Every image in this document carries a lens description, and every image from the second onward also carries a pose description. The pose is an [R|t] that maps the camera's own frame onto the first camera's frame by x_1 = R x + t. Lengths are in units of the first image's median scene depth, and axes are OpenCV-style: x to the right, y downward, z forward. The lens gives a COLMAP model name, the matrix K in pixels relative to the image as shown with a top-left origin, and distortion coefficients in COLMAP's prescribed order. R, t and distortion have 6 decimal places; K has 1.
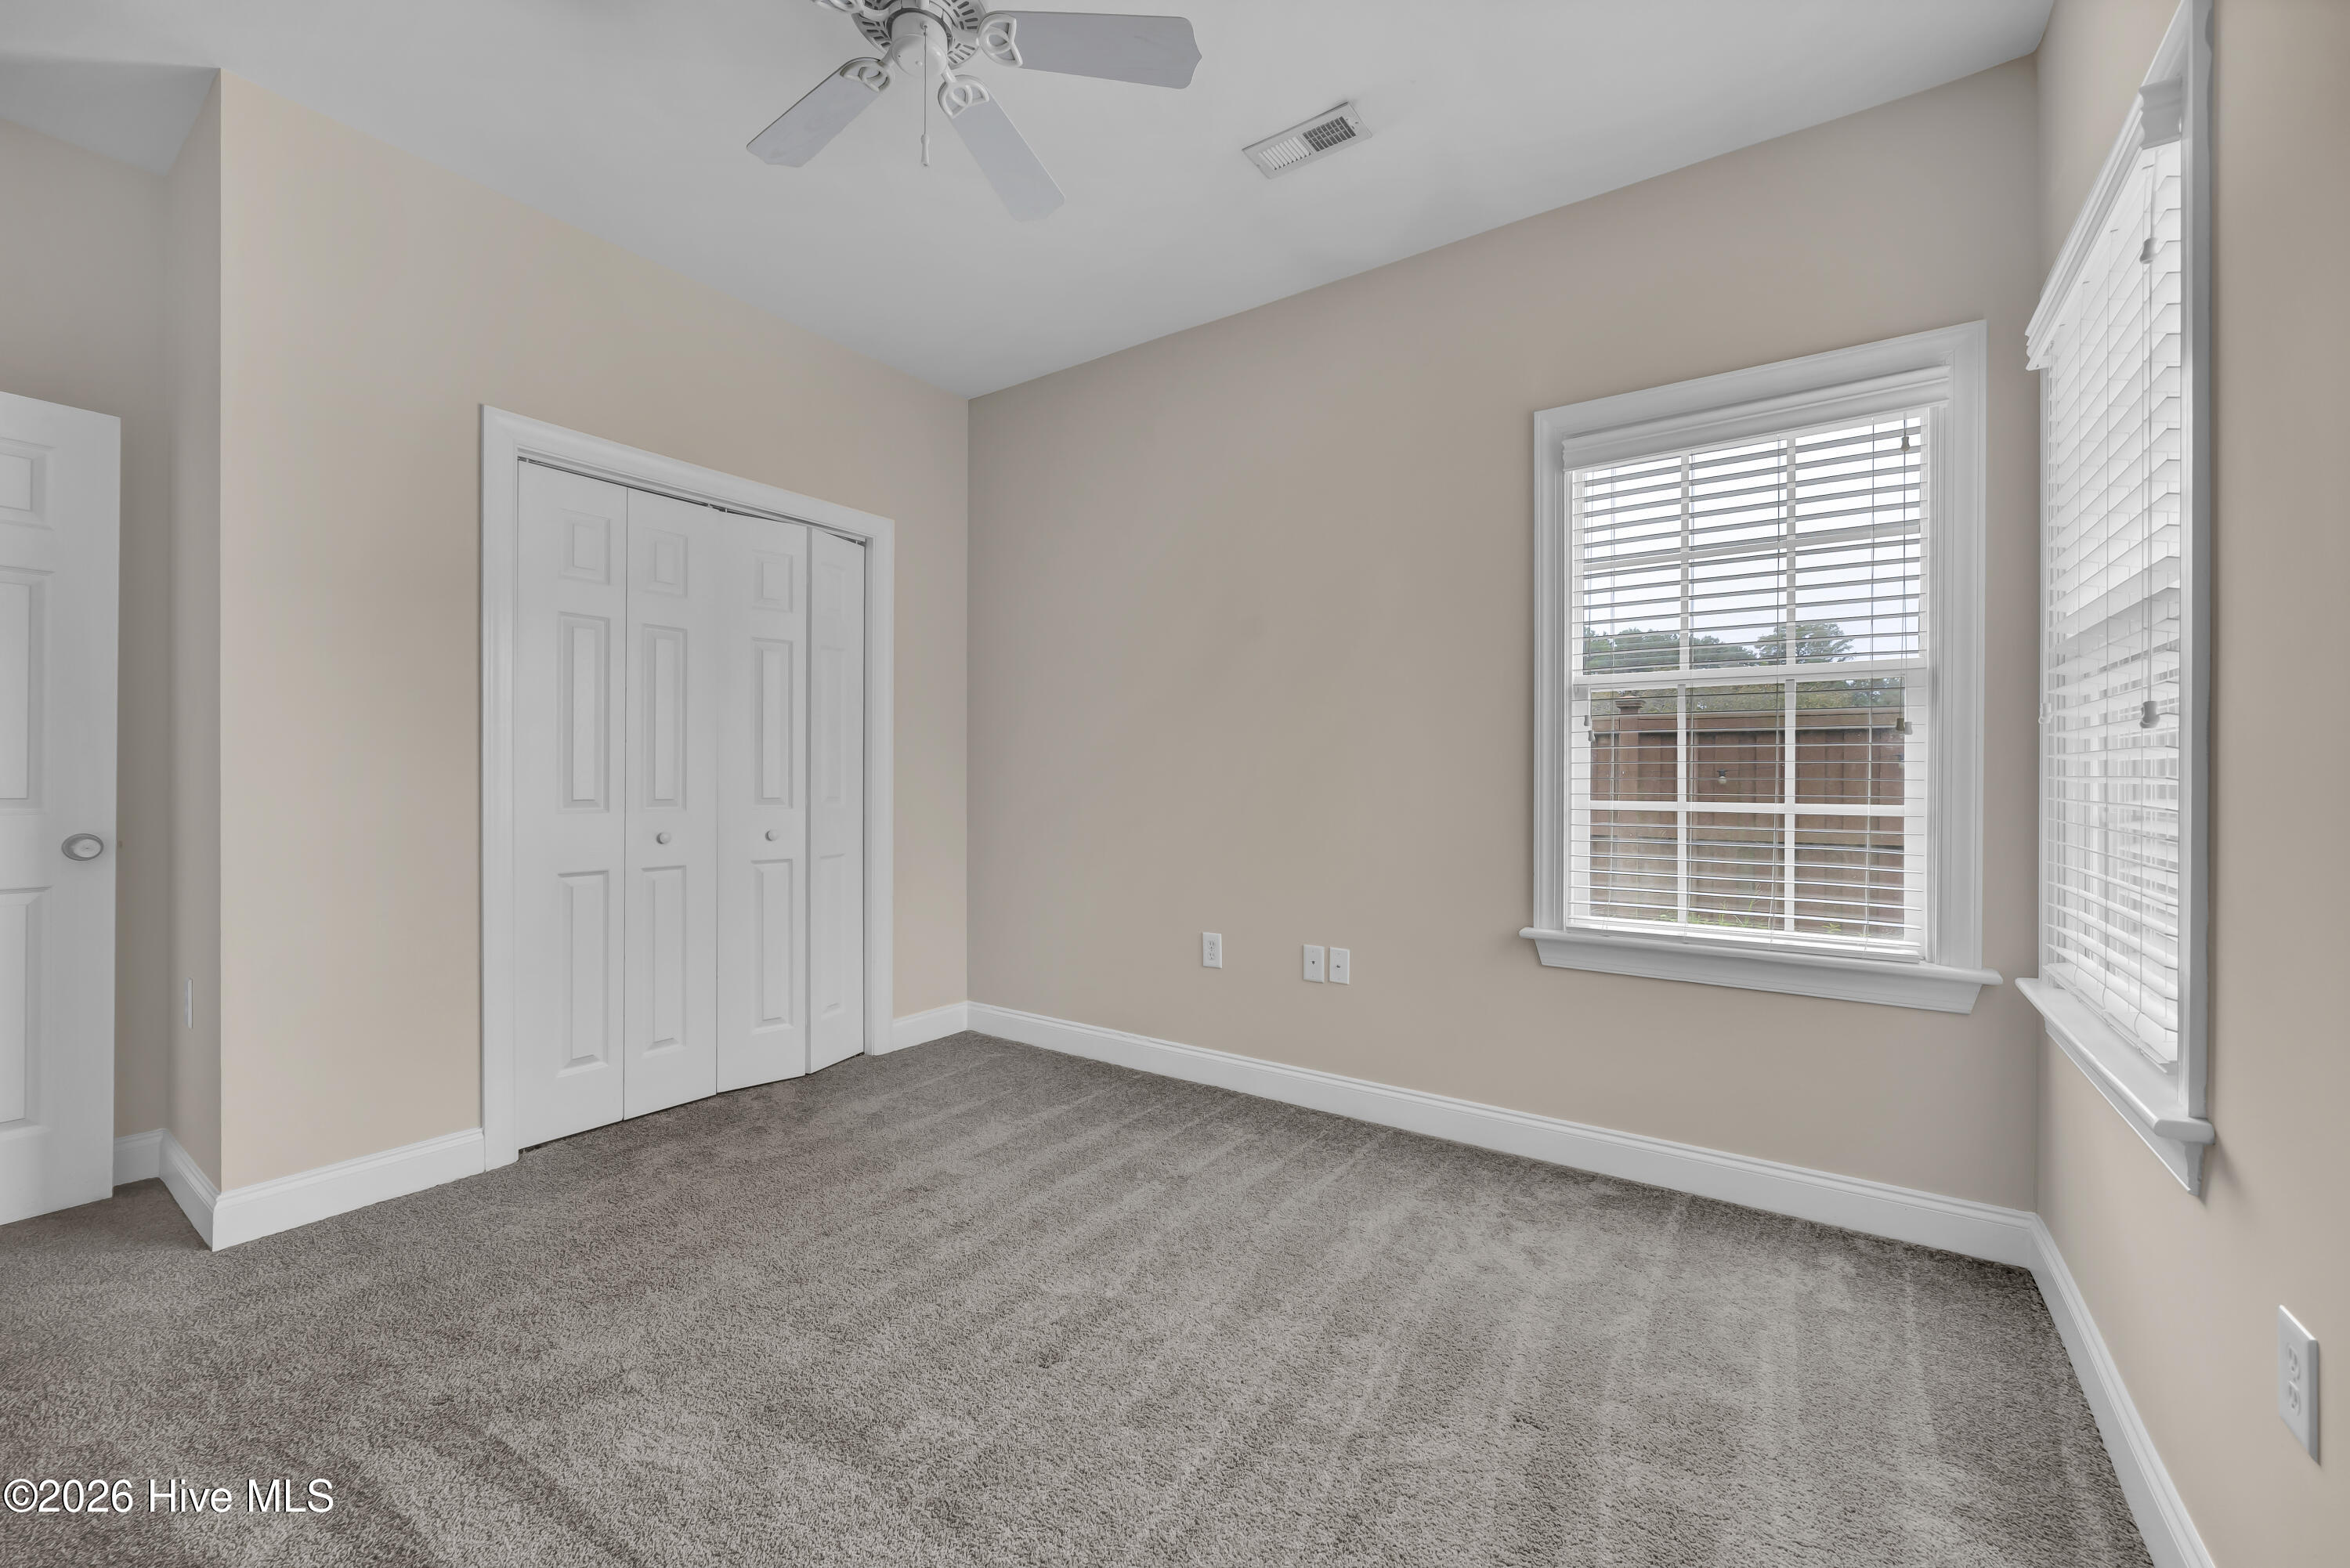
lens RADIAL K [[963.7, 0, 1173.8], [0, 963.7, 761.6], [0, 0, 1]] dist [-0.000467, -0.000039]
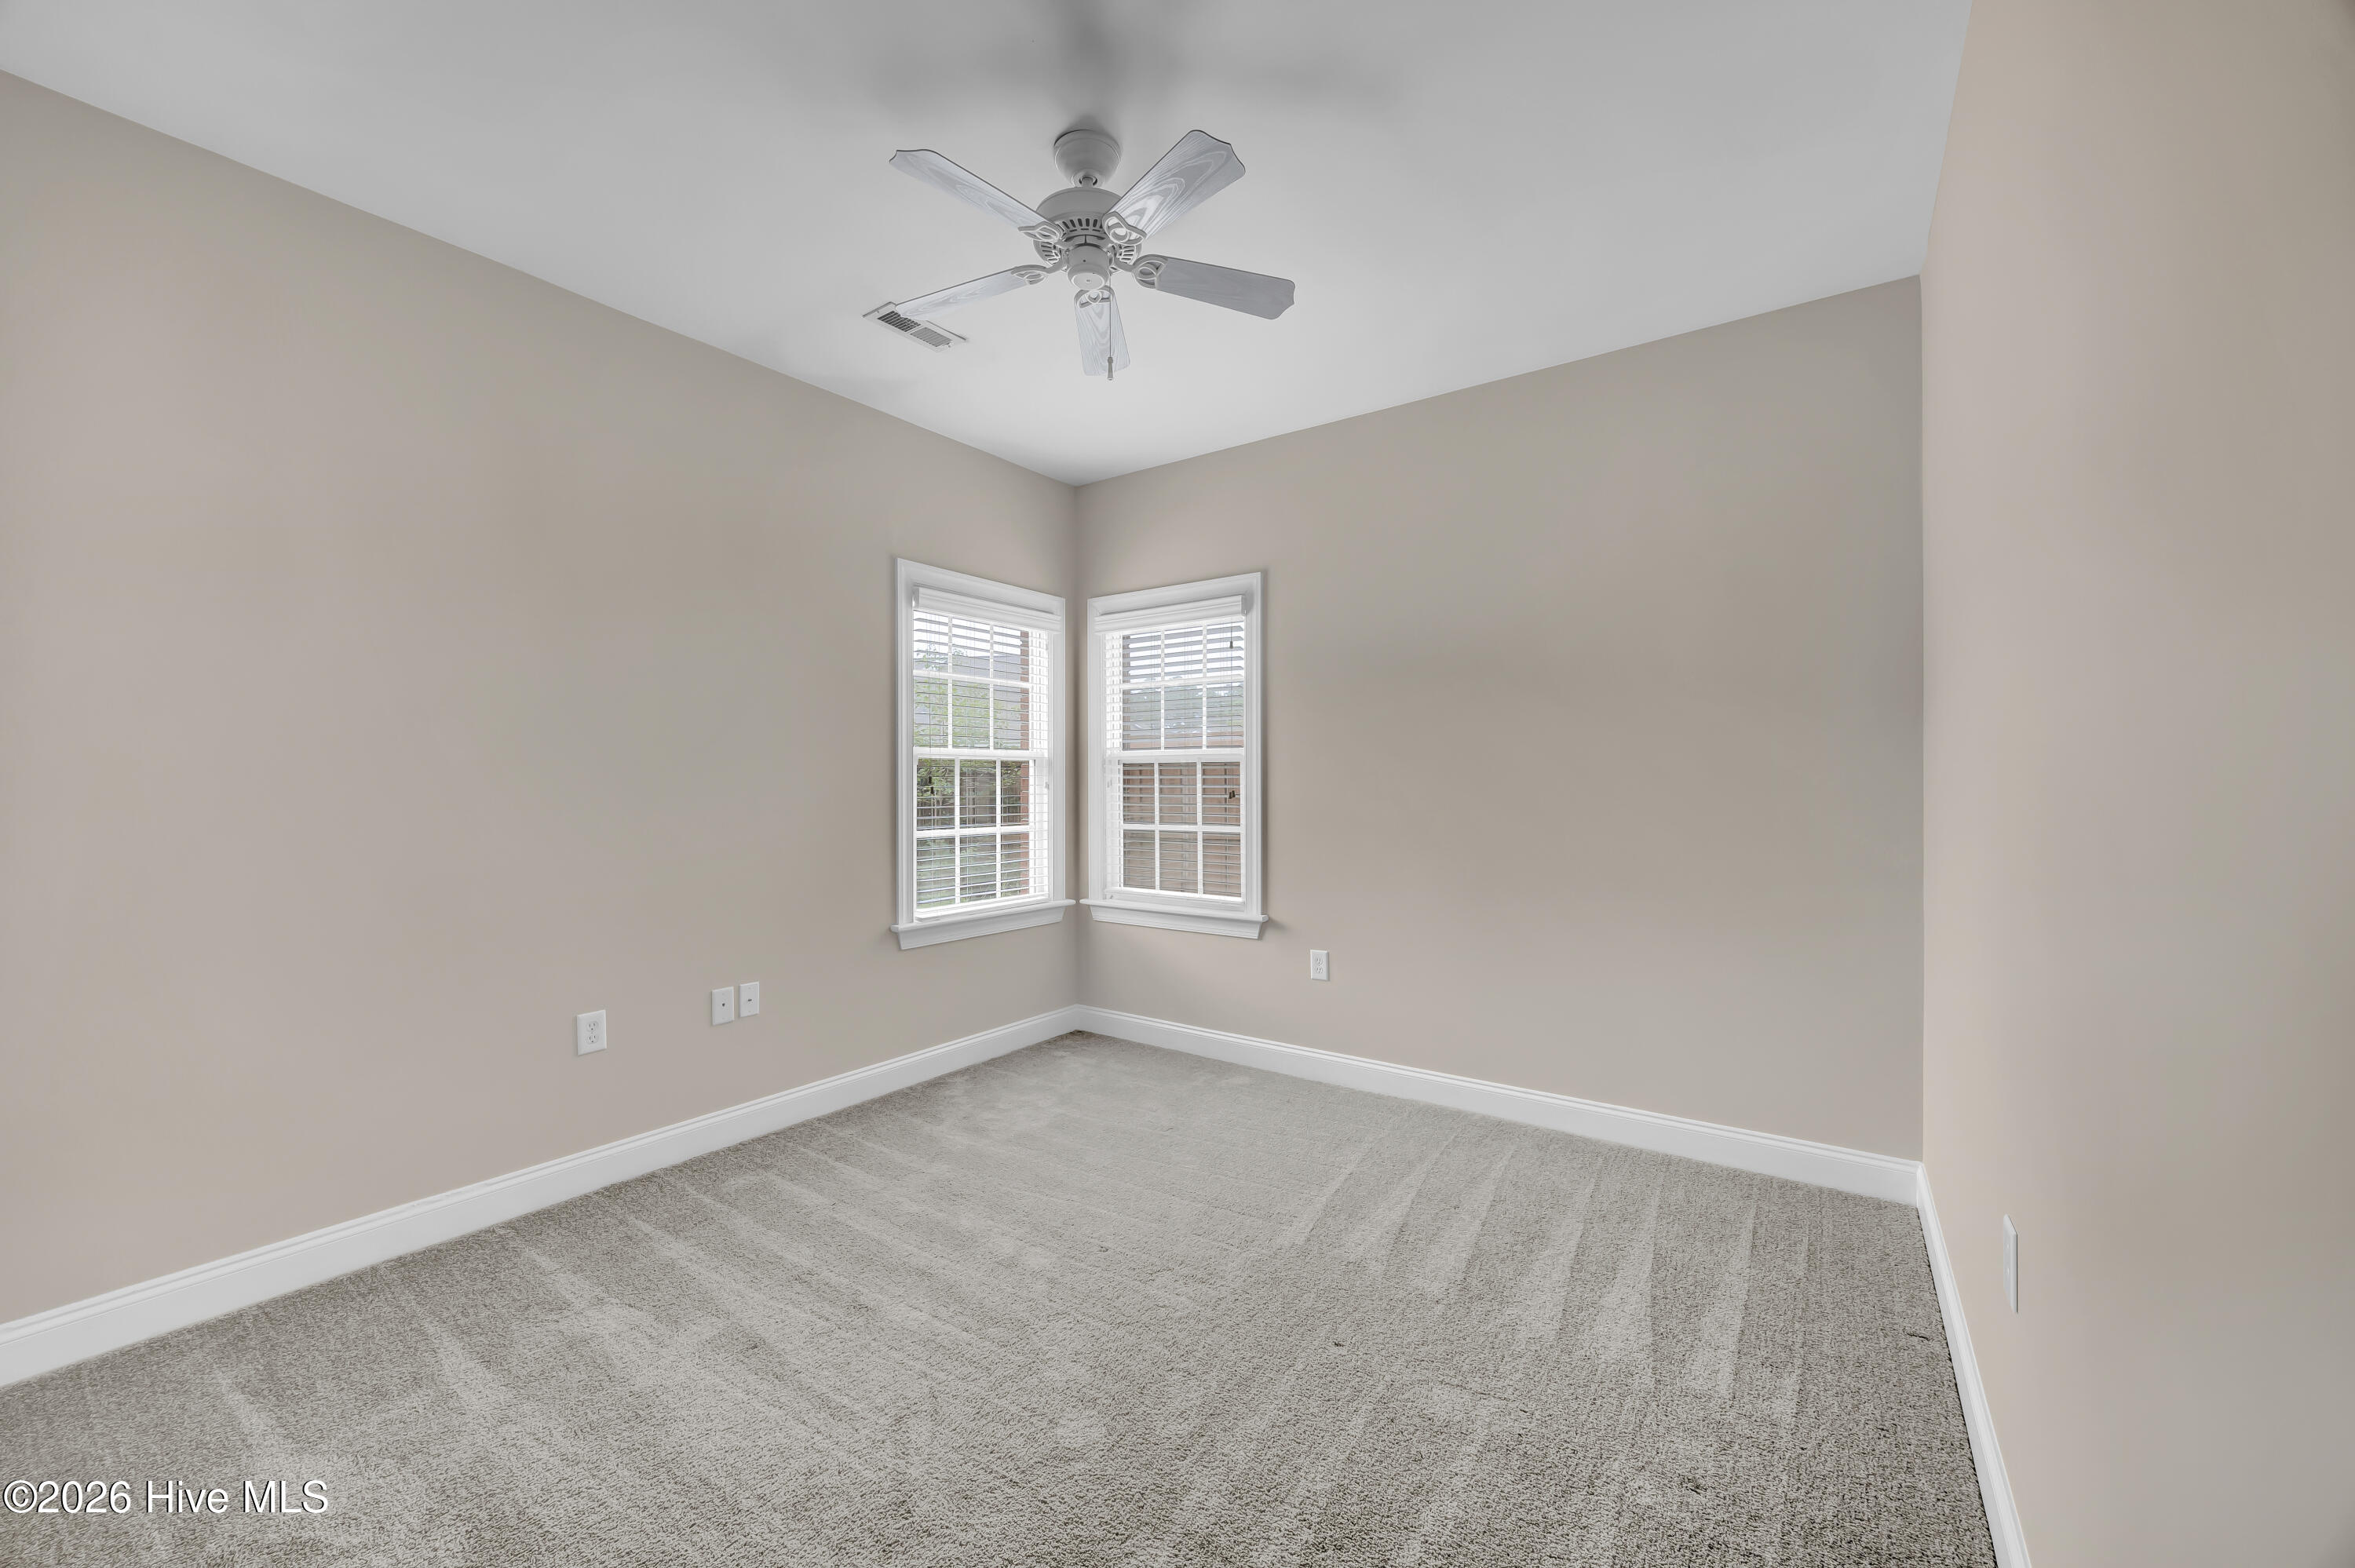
lens RADIAL K [[923.8, 0, 1176.7], [0, 923.8, 783.0], [0, 0, 1]] dist [-0.000560, -0.000142]
pose [[-0.017368, 0.009658, 0.999803, -1.023525], [-0.002254, 0.999950, -0.009698, -0.023137], [-0.999847, -0.002422, -0.017345, 0.645877]]
